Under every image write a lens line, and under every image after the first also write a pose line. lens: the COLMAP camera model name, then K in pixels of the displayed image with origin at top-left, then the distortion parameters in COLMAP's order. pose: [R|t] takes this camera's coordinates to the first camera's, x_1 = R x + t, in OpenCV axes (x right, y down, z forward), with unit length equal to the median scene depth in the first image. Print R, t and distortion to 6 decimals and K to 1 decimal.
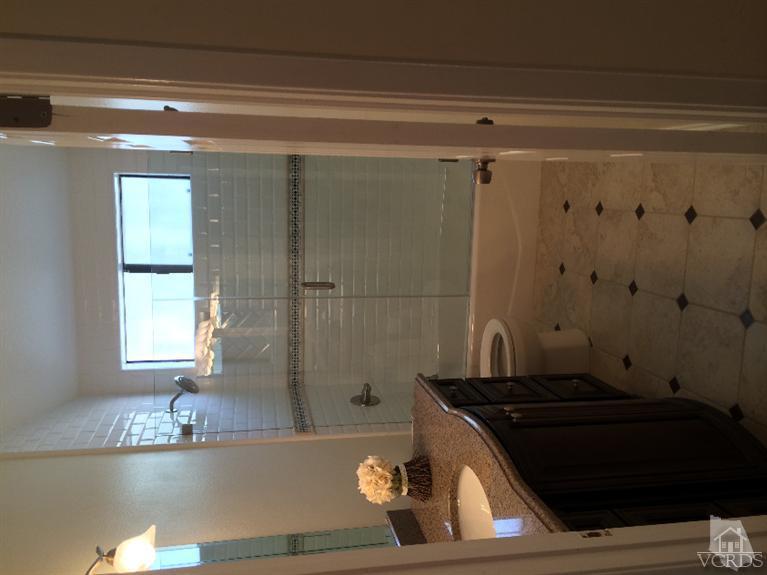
lens RADIAL K [[651.0, 0, 383.5], [0, 651.0, 287.5], [0, 0, 1]] dist [0.085960, -0.094281]
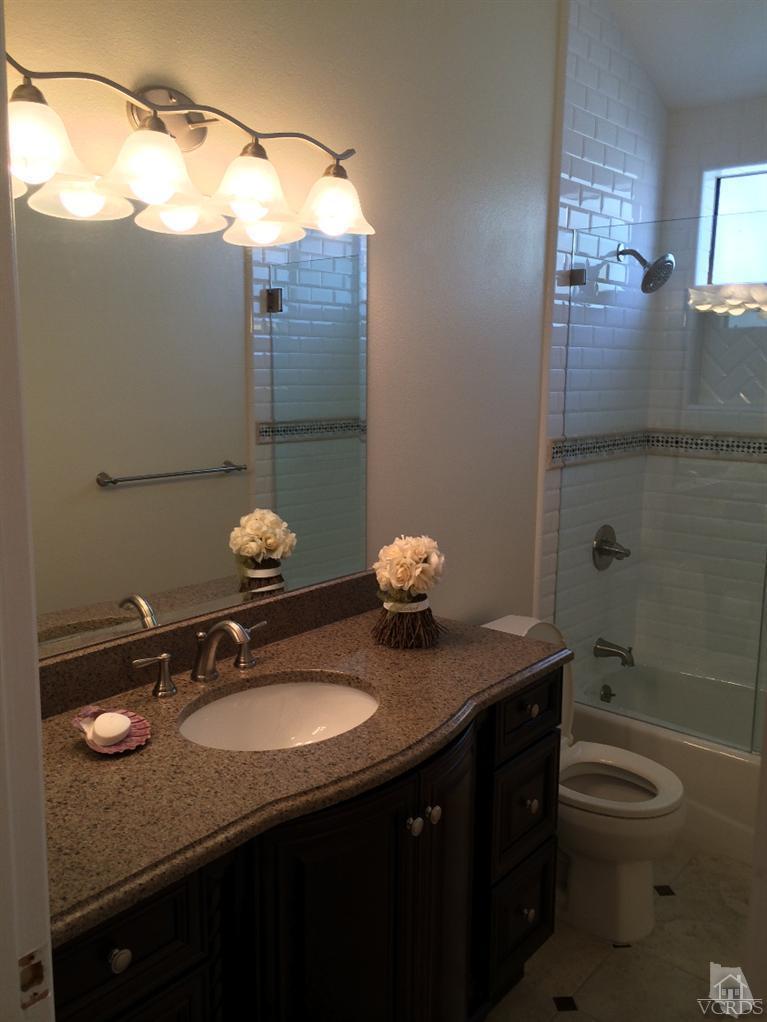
lens RADIAL K [[867.4, 0, 383.5], [0, 867.4, 511.0], [0, 0, 1]] dist [0.085960, -0.094281]
pose [[-0.122112, 0.992512, -0.002768, -0.045628], [-0.859548, -0.104357, 0.500287, -0.089648], [0.496252, 0.063470, 0.865855, 0.180504]]
